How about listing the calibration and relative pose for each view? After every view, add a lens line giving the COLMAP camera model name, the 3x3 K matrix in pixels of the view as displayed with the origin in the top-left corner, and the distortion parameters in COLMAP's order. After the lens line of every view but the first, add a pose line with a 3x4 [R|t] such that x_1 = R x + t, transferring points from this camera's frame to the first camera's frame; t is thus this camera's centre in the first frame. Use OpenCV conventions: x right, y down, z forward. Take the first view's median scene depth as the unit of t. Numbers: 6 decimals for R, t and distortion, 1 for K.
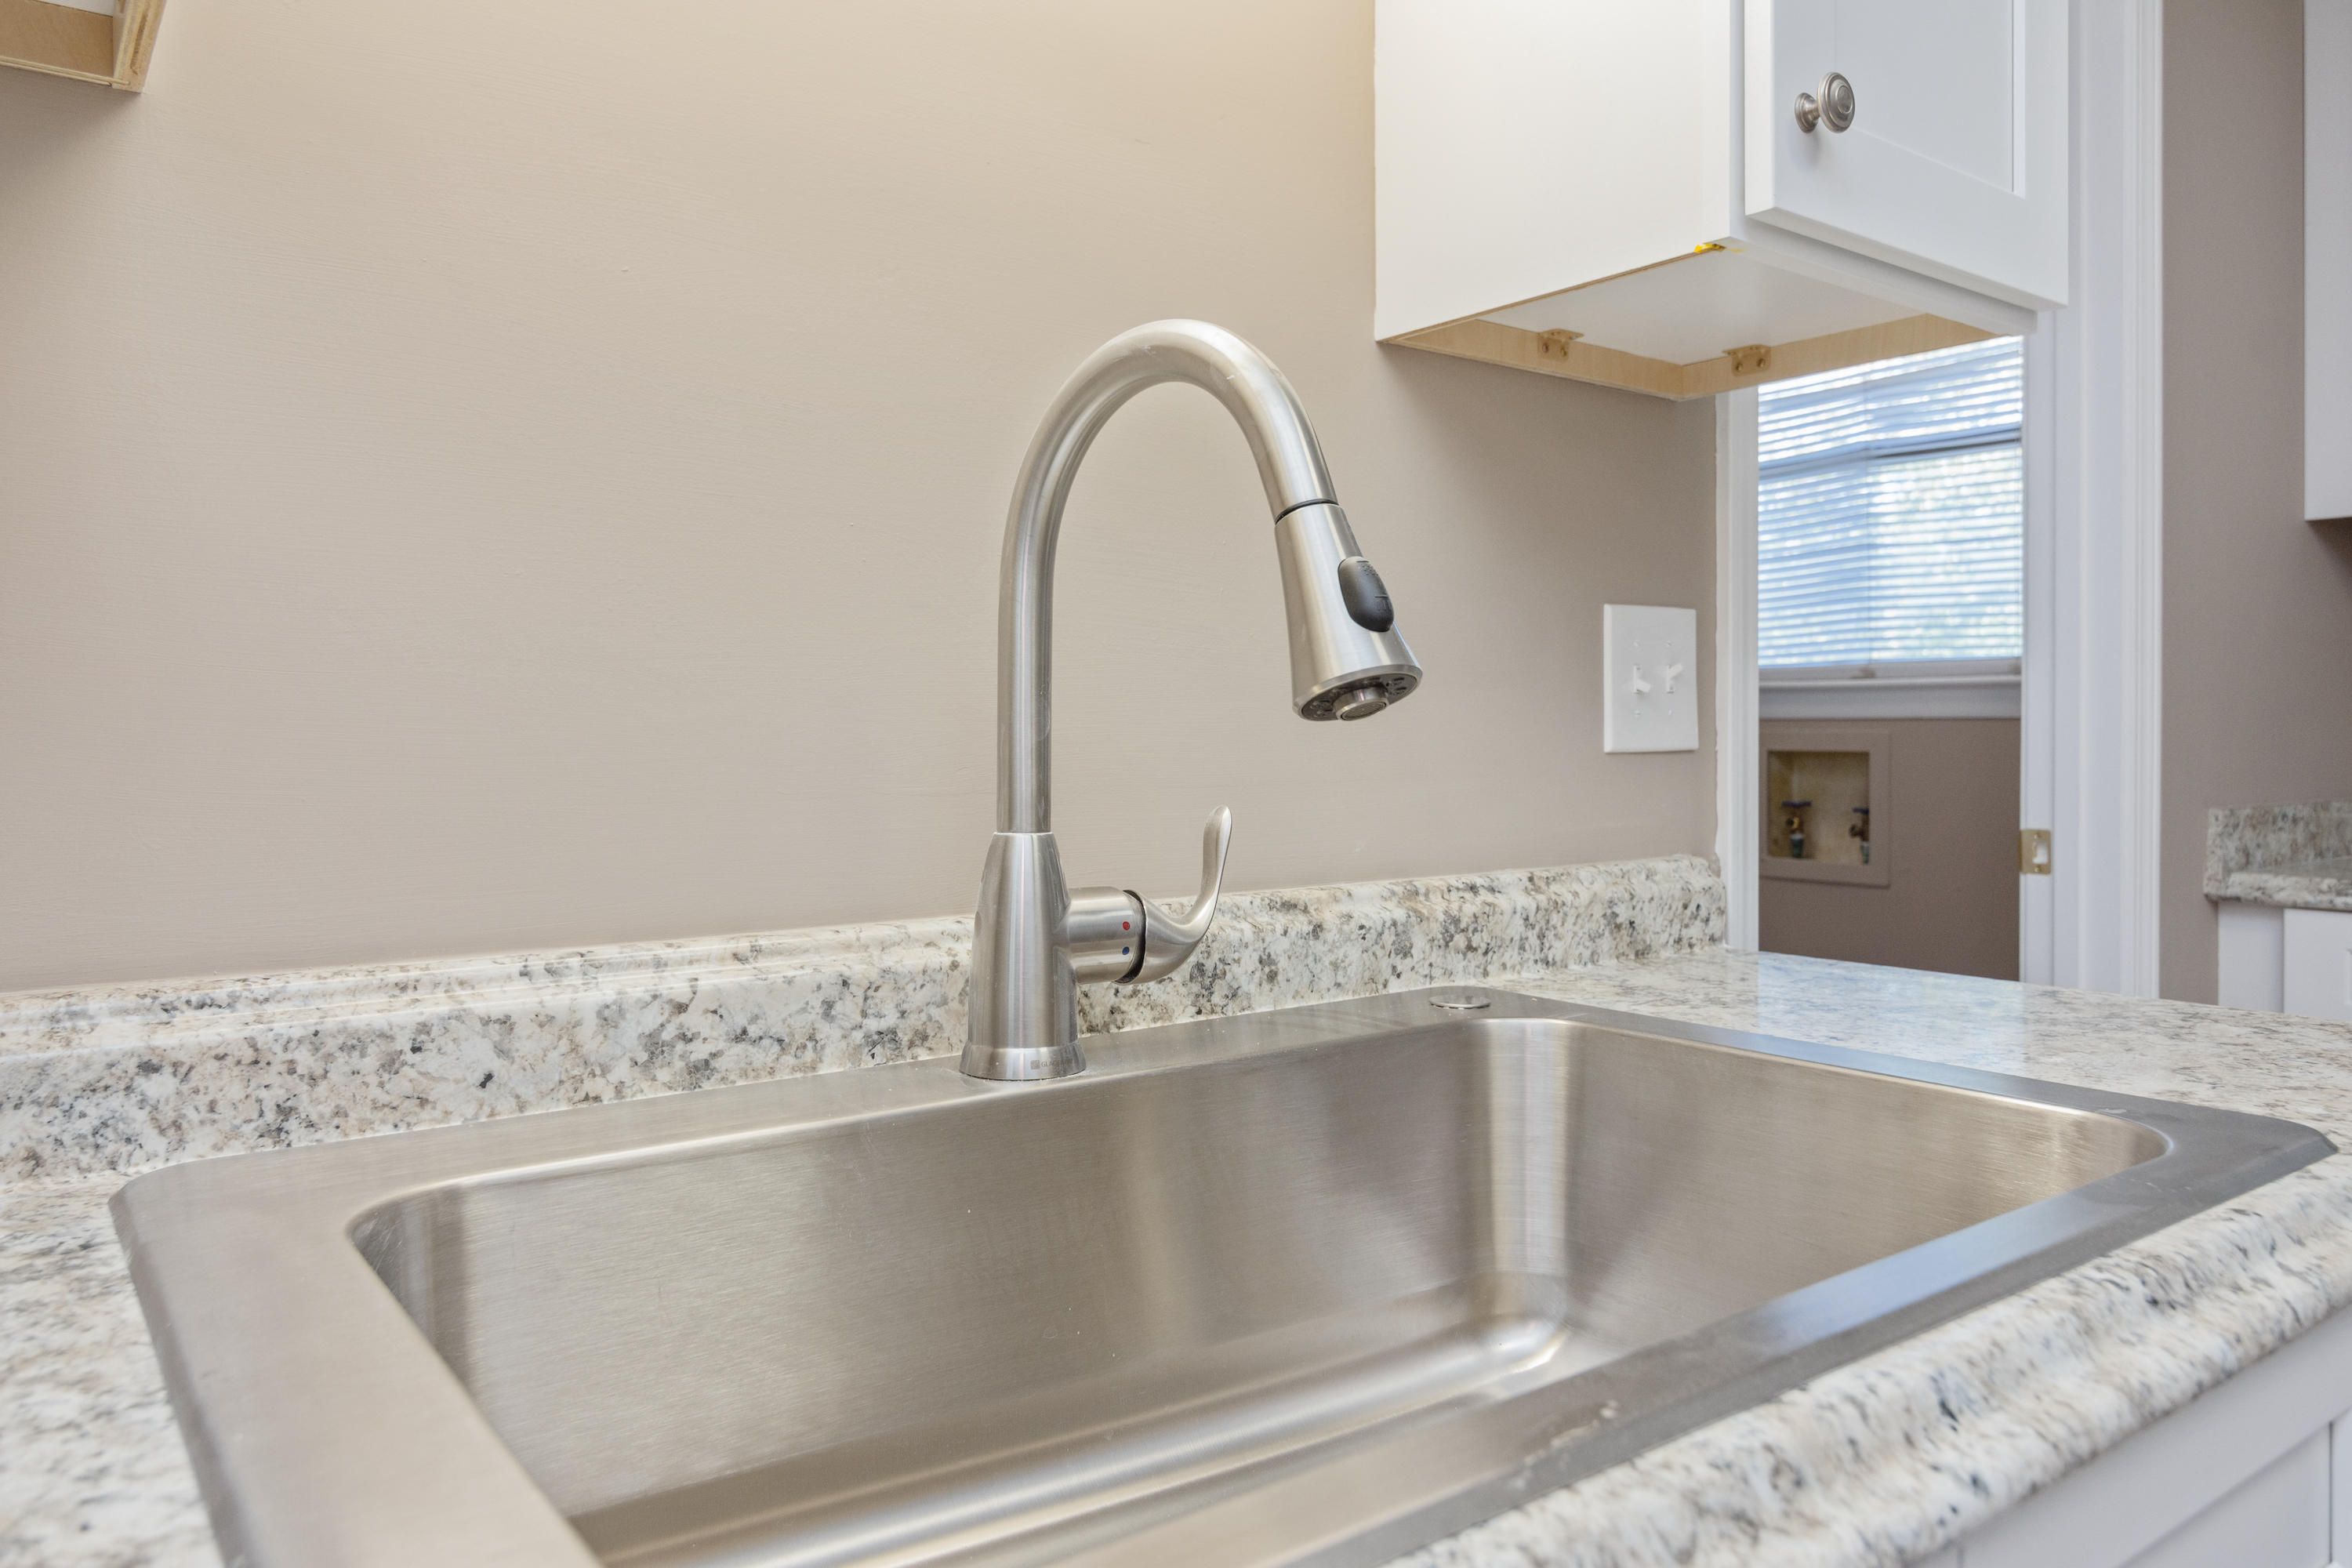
lens RADIAL K [[1590.8, 0, 1165.4], [0, 1590.8, 766.8], [0, 0, 1]] dist [-0.004292, -0.000928]
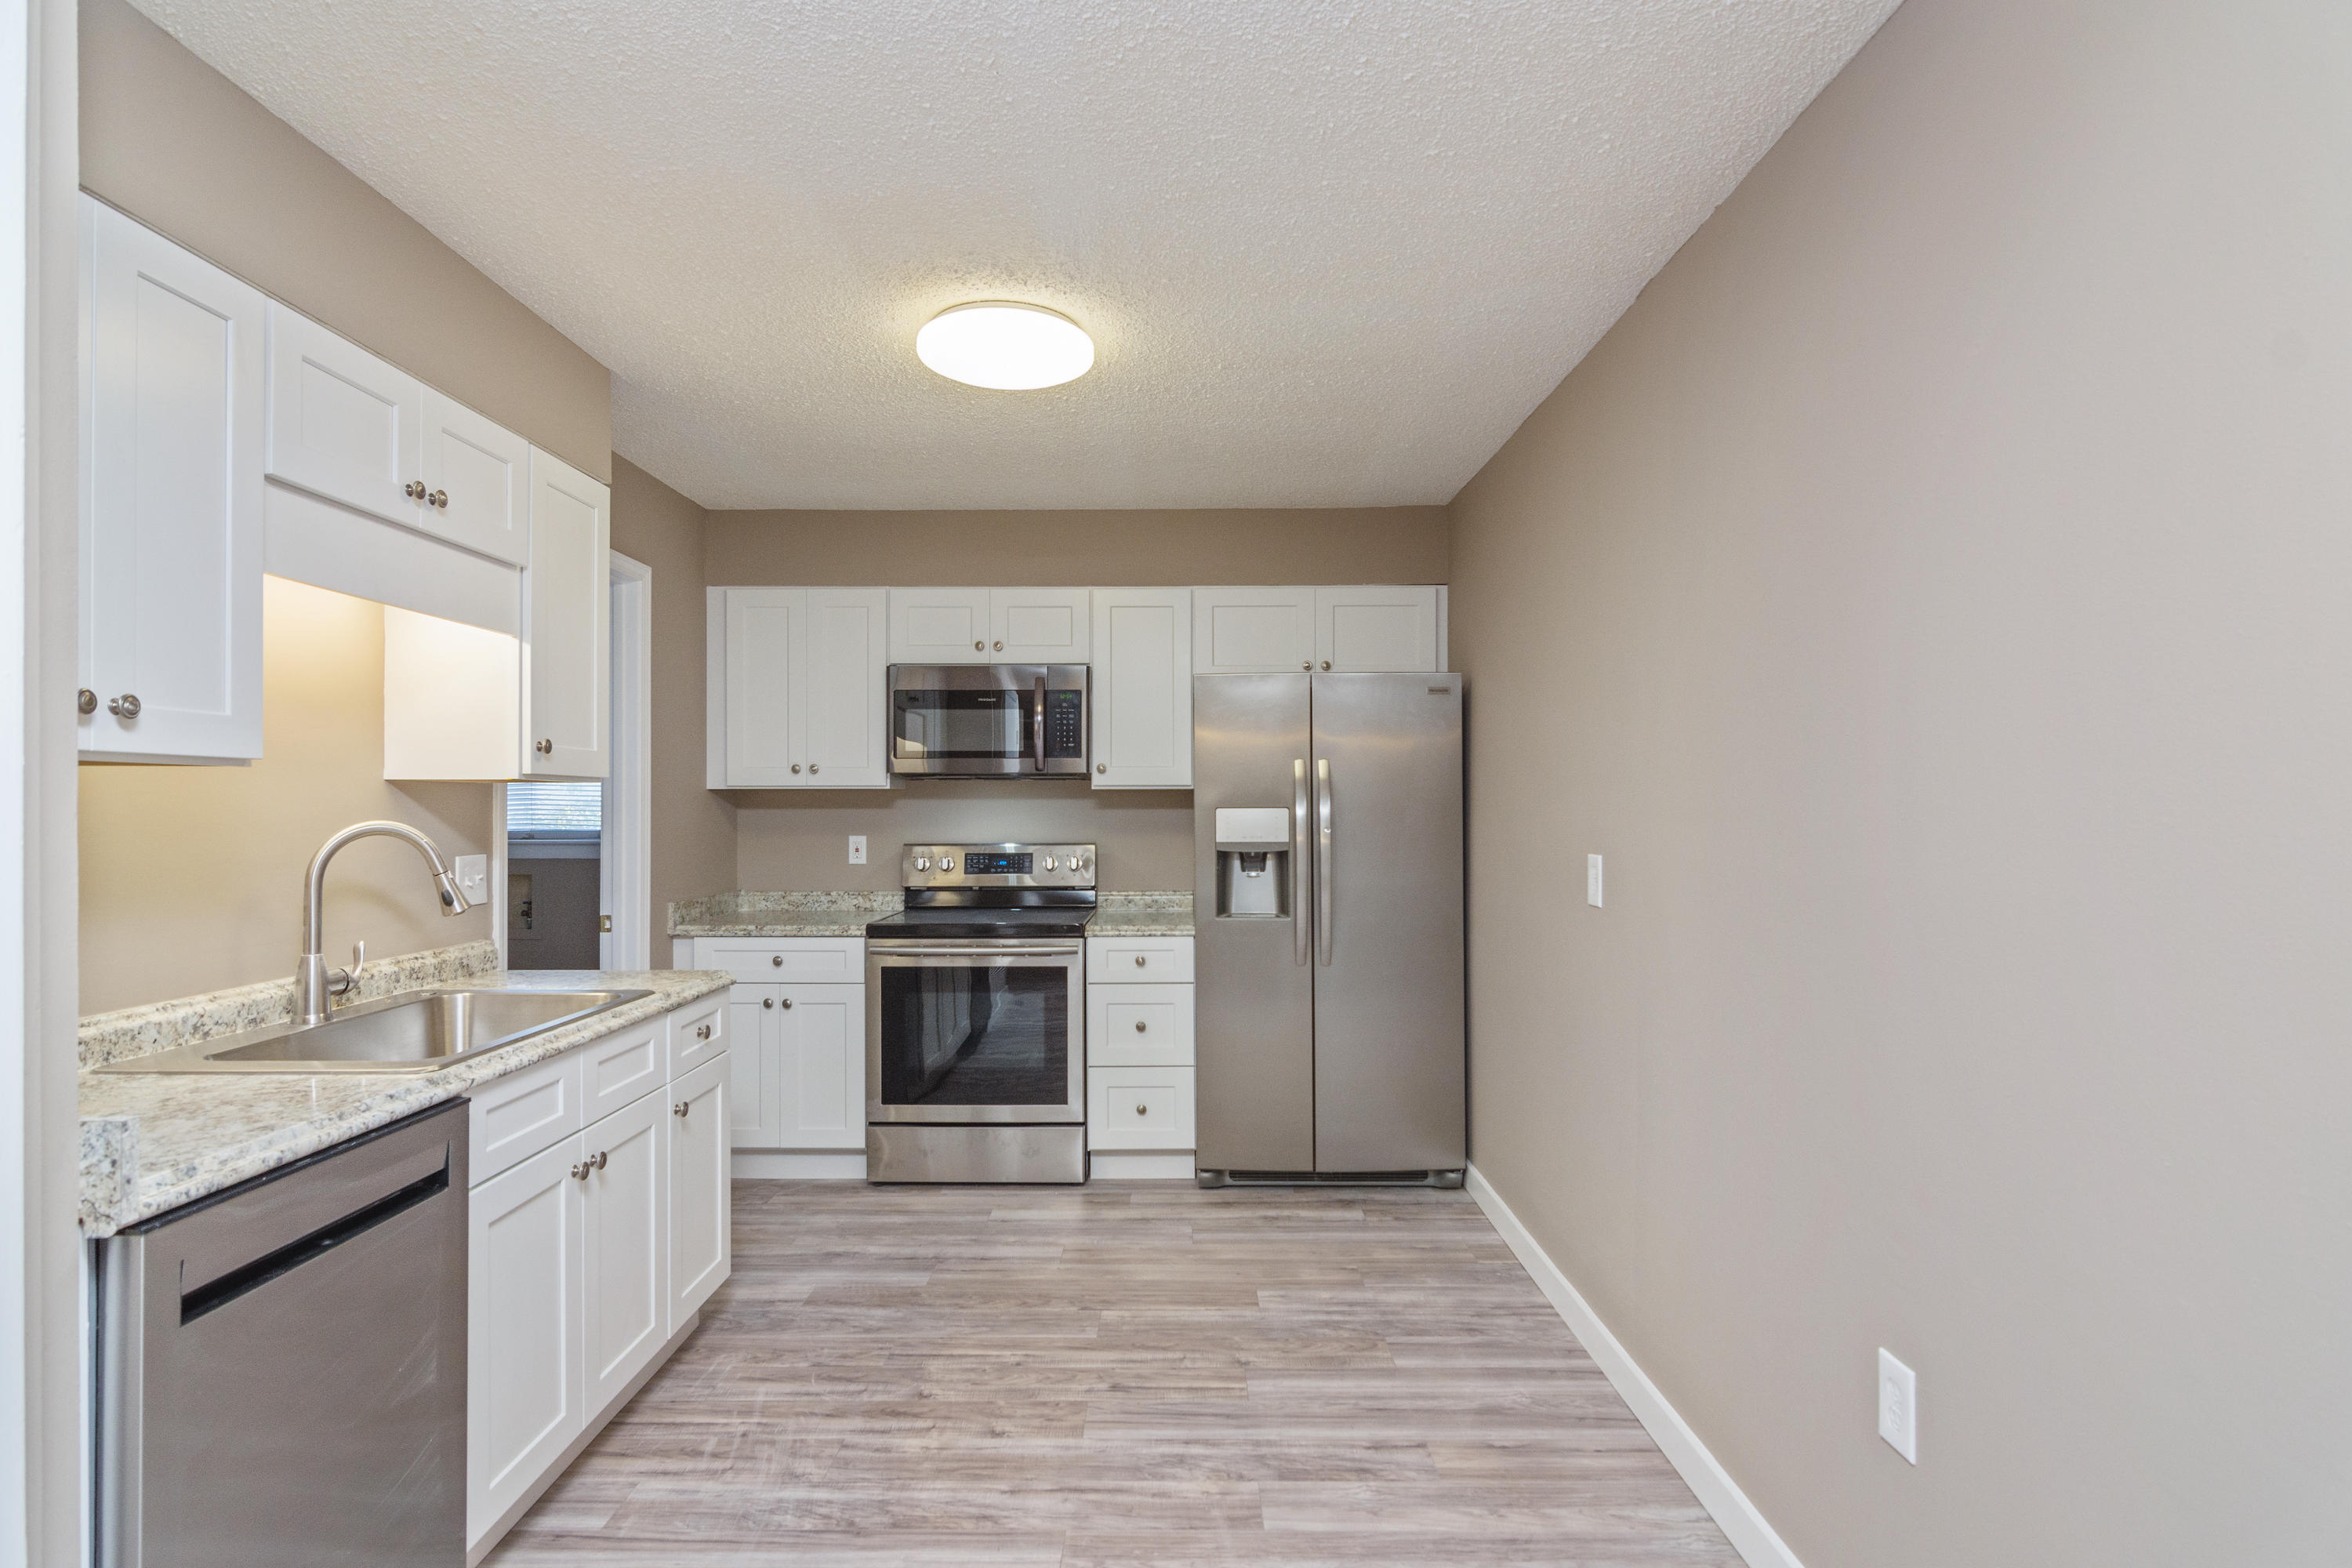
lens RADIAL K [[1228.6, 0, 1168.7], [0, 1228.6, 783.0], [0, 0, 1]] dist [0.000949, 0.000419]
pose [[0.608836, 0.014551, 0.793163, -0.827067], [0.017902, 0.999325, -0.032075, -0.161623], [-0.793094, 0.033728, 0.608165, -1.624395]]
